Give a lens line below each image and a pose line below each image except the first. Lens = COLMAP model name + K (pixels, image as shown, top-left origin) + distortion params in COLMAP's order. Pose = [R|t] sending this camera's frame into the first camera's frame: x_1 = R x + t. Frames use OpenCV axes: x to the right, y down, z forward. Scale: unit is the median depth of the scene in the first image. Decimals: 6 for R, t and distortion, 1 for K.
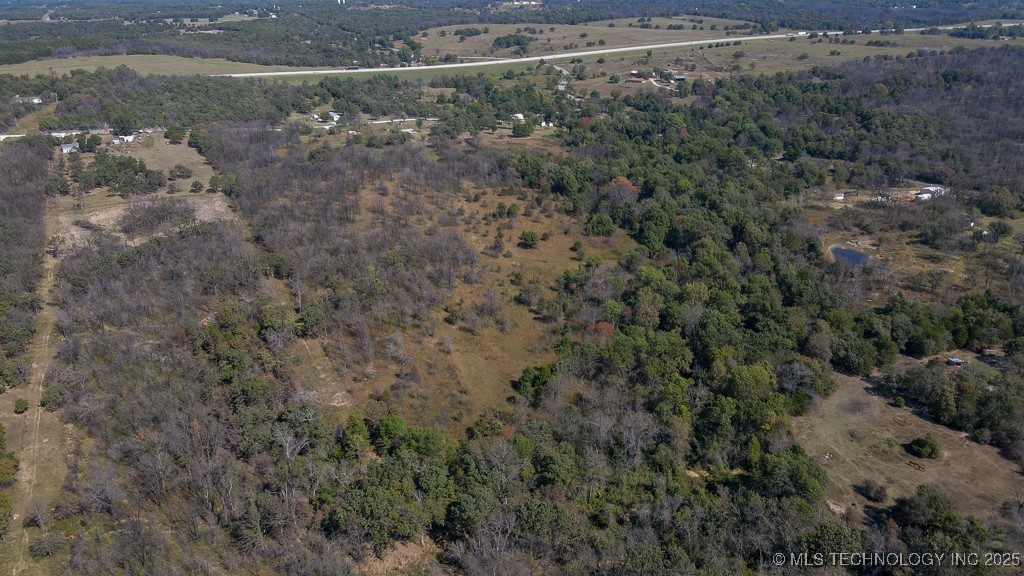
lens RADIAL K [[780.8, 0, 503.1], [0, 780.8, 286.1], [0, 0, 1]] dist [0.006699, 0.008446]
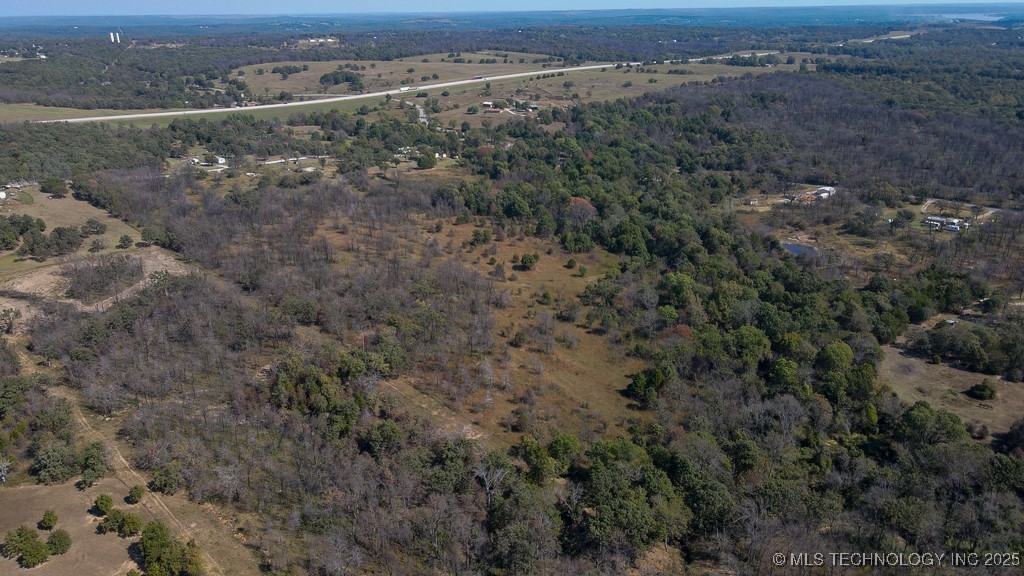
lens RADIAL K [[775.5, 0, 512.0], [0, 775.5, 288.0], [0, 0, 1]] dist [-0.004842, 0.045277]
pose [[0.951823, -0.103000, 0.288833, -0.138064], [0.114192, 0.993212, -0.022124, -0.002371], [-0.284593, 0.054040, 0.957124, 0.014362]]
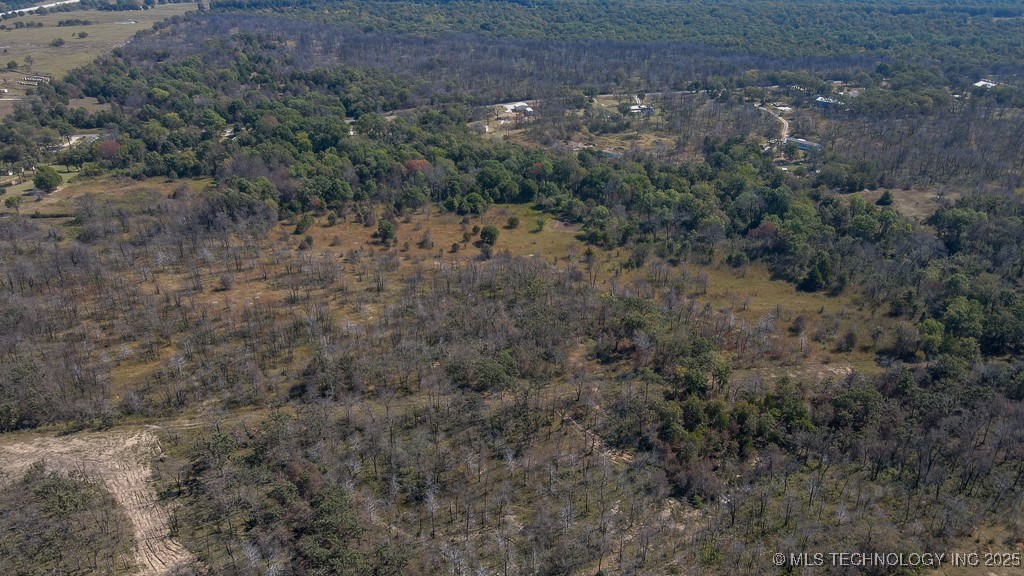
lens RADIAL K [[752.8, 0, 512.0], [0, 752.8, 288.0], [0, 0, 1]] dist [-0.002388, 0.046463]
pose [[0.304288, -0.409197, 0.860213, -0.357469], [0.378123, 0.880729, 0.285200, -0.118897], [-0.874318, 0.238483, 0.422722, 0.304327]]
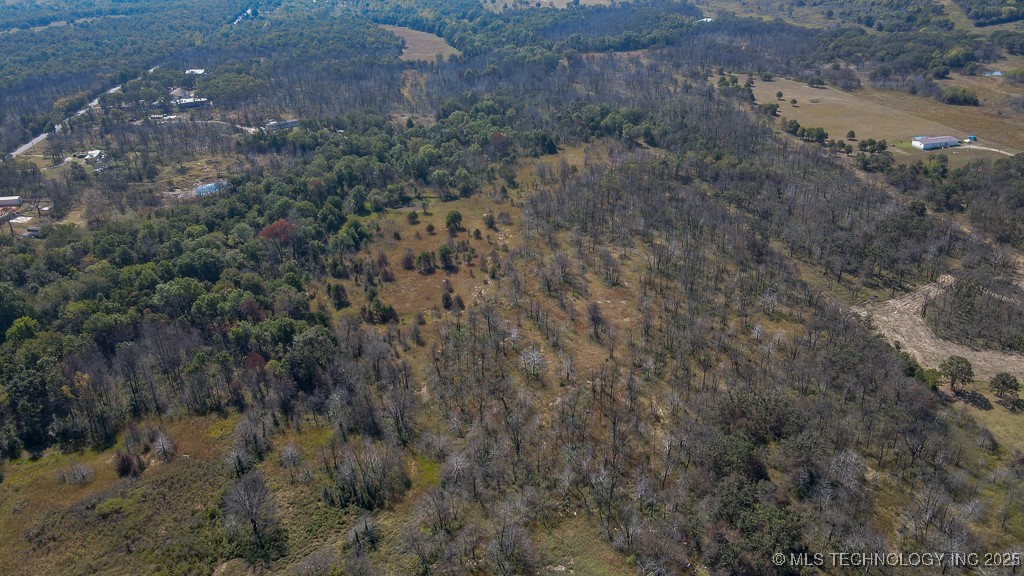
lens RADIAL K [[742.7, 0, 508.9], [0, 742.7, 293.4], [0, 0, 1]] dist [0.008584, 0.008288]
pose [[-0.945179, -0.107615, 0.308312, -0.148754], [0.162521, 0.663887, 0.729960, -0.305930], [-0.283239, 0.740049, -0.610002, 0.769094]]
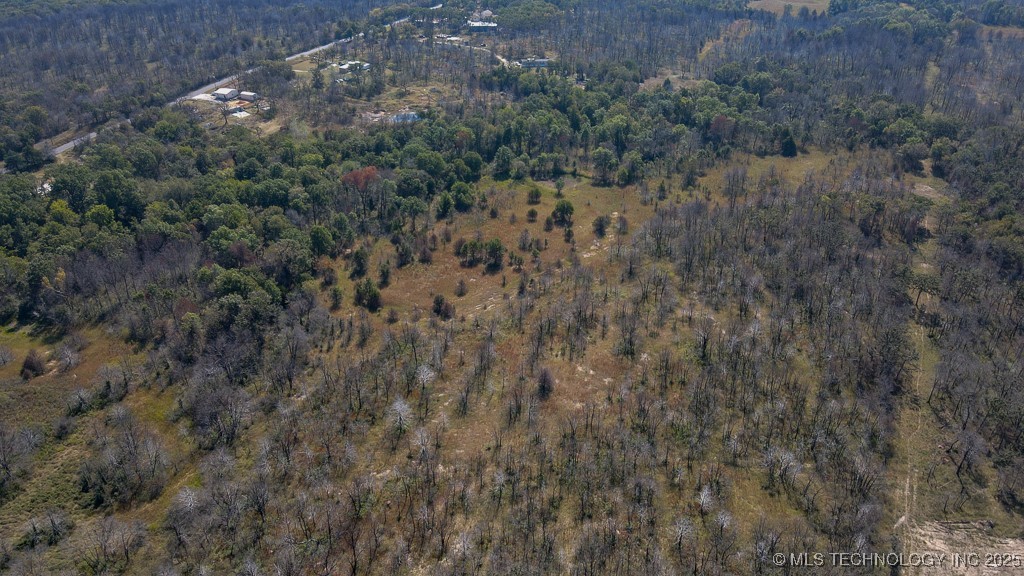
lens RADIAL K [[749.4, 0, 509.1], [0, 749.4, 287.8], [0, 0, 1]] dist [0.003017, 0.011892]
pose [[-0.602398, -0.385035, 0.699188, -0.237634], [0.322236, 0.684096, 0.654352, -0.250901], [-0.730260, 0.619484, -0.288026, 0.635646]]
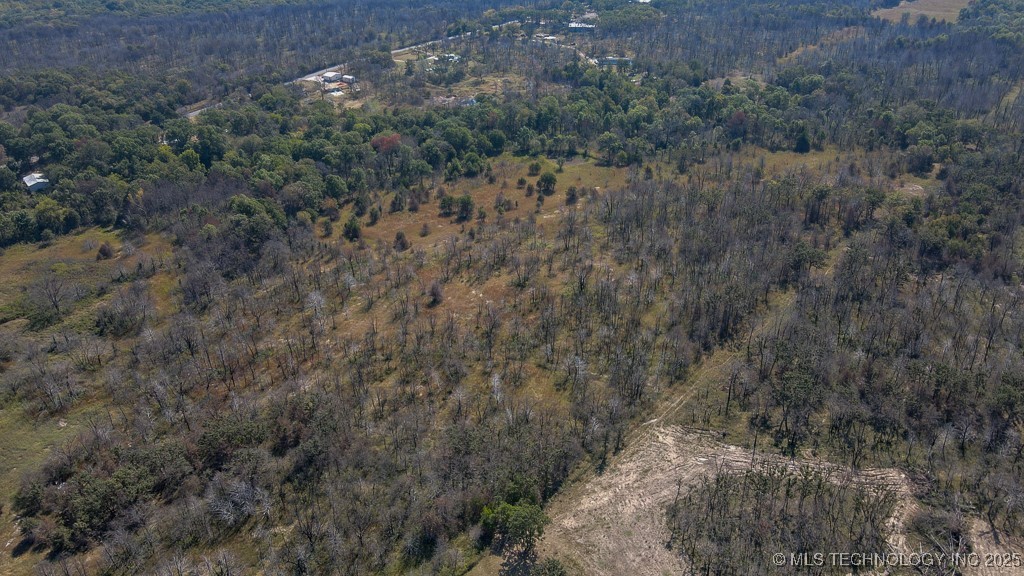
lens RADIAL K [[749.4, 0, 509.1], [0, 749.4, 287.8], [0, 0, 1]] dist [0.003017, 0.011892]
pose [[-0.377001, -0.428076, 0.821353, -0.345049], [0.393918, 0.728484, 0.560482, -0.228822], [-0.838271, 0.534848, -0.106012, 0.582174]]
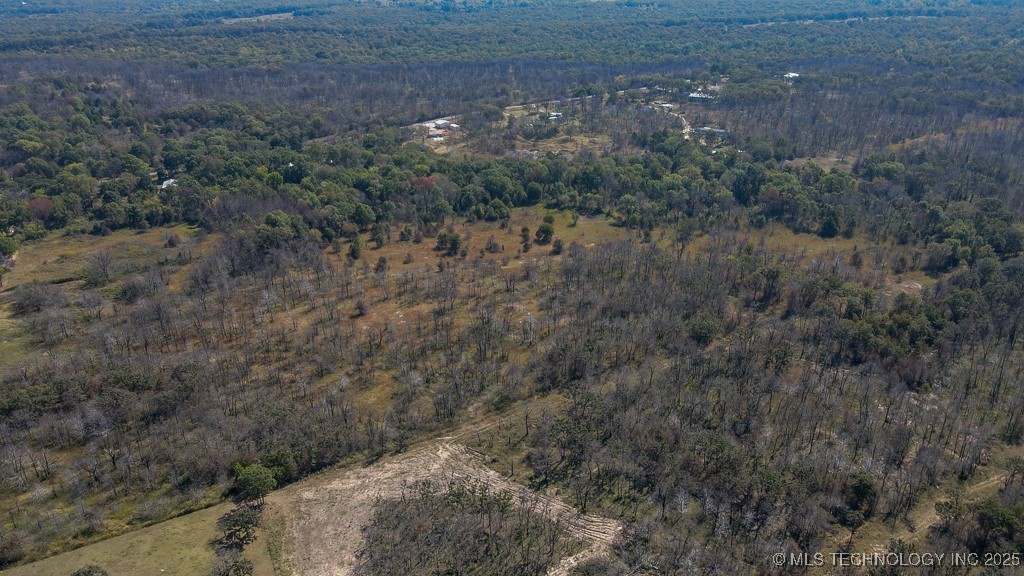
lens RADIAL K [[753.4, 0, 512.0], [0, 753.4, 288.0], [0, 0, 1]] dist [-0.002644, 0.008075]
pose [[-0.062188, -0.398759, 0.914945, -0.410499], [0.409135, 0.825971, 0.387790, -0.185400], [-0.910352, 0.398452, 0.111780, 0.469099]]
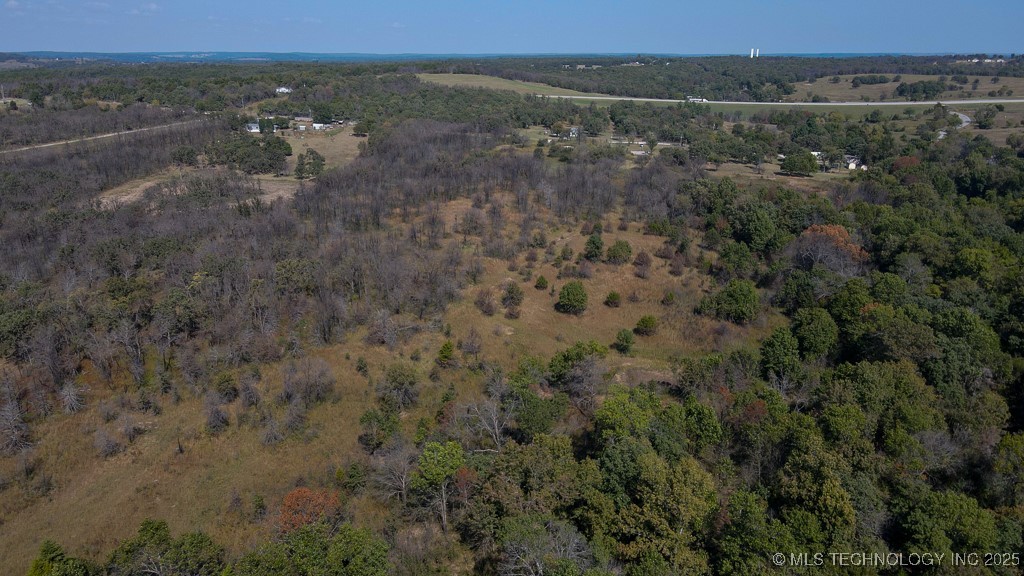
lens RADIAL K [[763.7, 0, 492.8], [0, 763.7, 287.1], [0, 0, 1]] dist [0.016726, 0.008965]
pose [[0.835824, 0.175081, -0.520332, 0.129126], [-0.218807, 0.975491, -0.023244, -0.020502], [0.503510, 0.133280, 0.853648, 0.252582]]
